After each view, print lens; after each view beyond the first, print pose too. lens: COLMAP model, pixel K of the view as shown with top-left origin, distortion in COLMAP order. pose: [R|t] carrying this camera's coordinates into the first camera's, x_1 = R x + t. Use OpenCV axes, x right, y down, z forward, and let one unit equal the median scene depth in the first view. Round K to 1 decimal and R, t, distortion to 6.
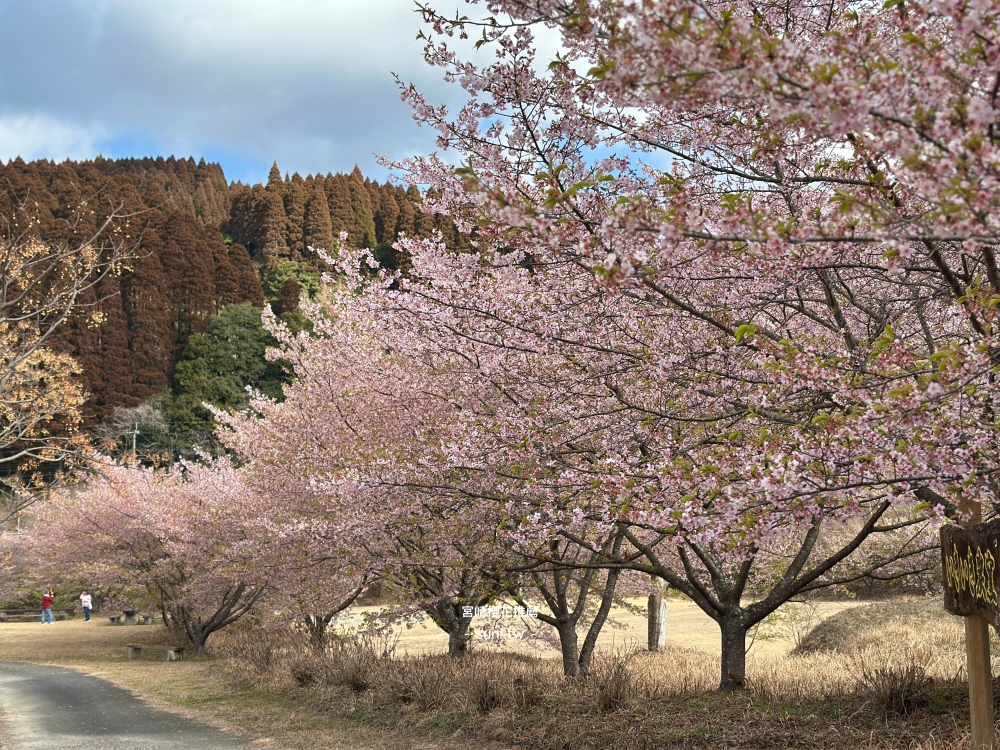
lens RADIAL K [[1414.5, 0, 503.3], [0, 1414.5, 381.1], [0, 0, 1]] dist [0.115837, 0.000000]
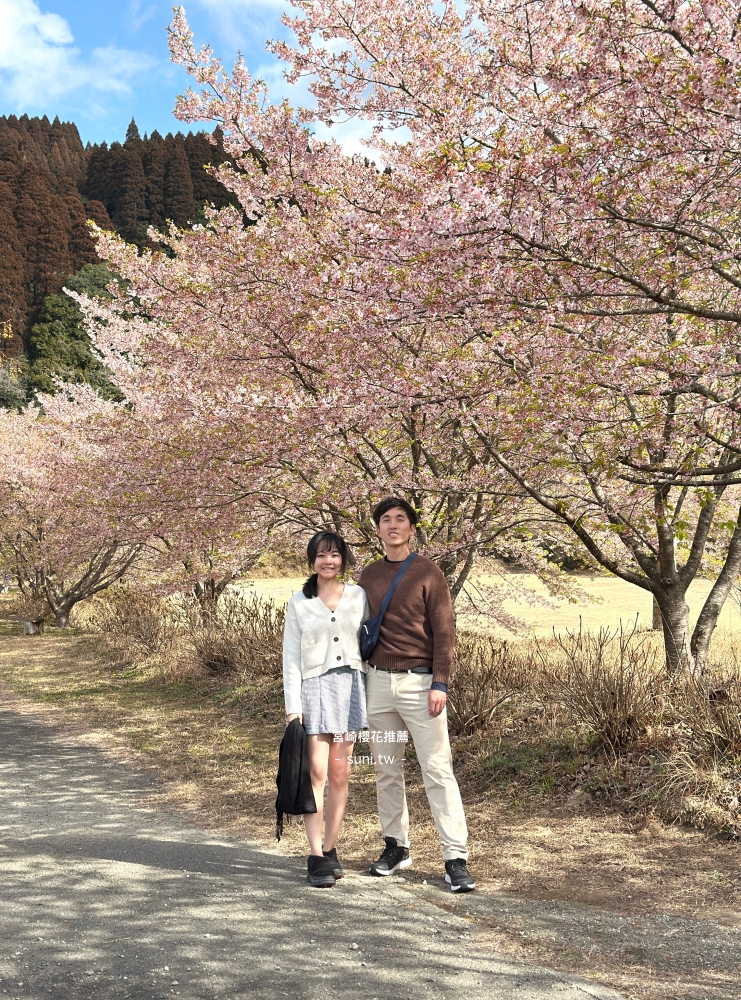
lens RADIAL K [[1404.0, 0, 365.9], [0, 1404.0, 502.8], [0, 0, 1]] dist [0.094406, 0.000000]
pose [[0.999931, 0.010617, 0.004933, -0.007220], [-0.011054, 0.995023, 0.099033, 0.006283], [-0.003857, -0.099081, 0.995072, 0.033128]]
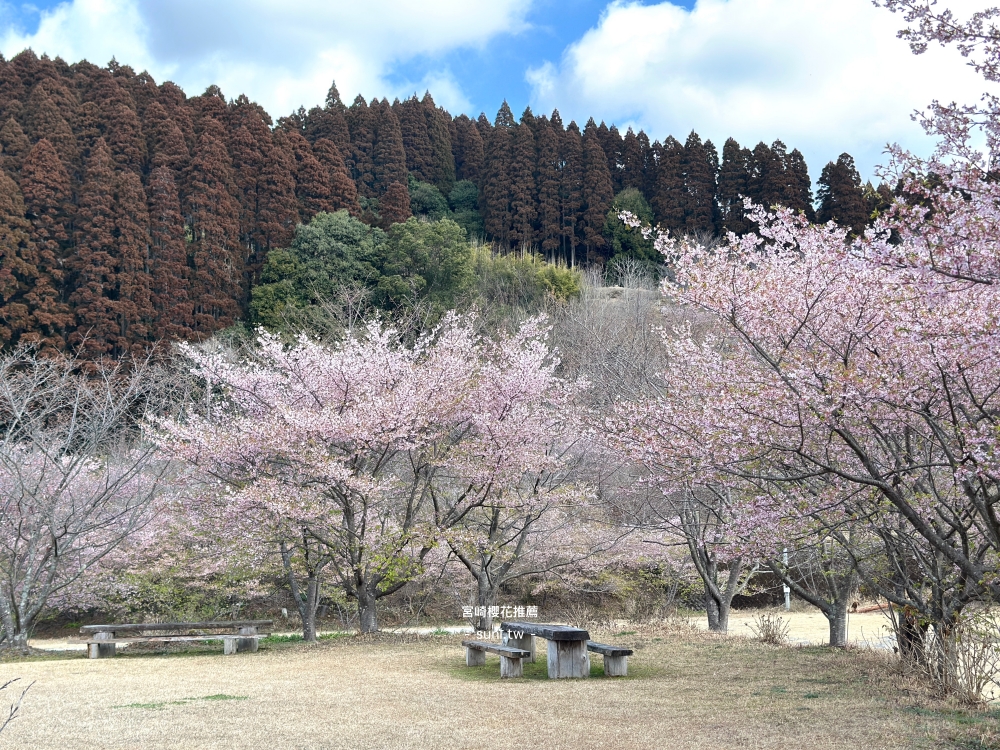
lens RADIAL K [[1414.5, 0, 500.6], [0, 1414.5, 370.9], [0, 0, 1]] dist [0.115837, 0.000000]
pose [[0.999960, 0.003844, 0.008064, -0.073644], [-0.003718, 0.999871, -0.015643, 0.028600], [-0.008123, 0.015612, 0.999845, 0.182755]]
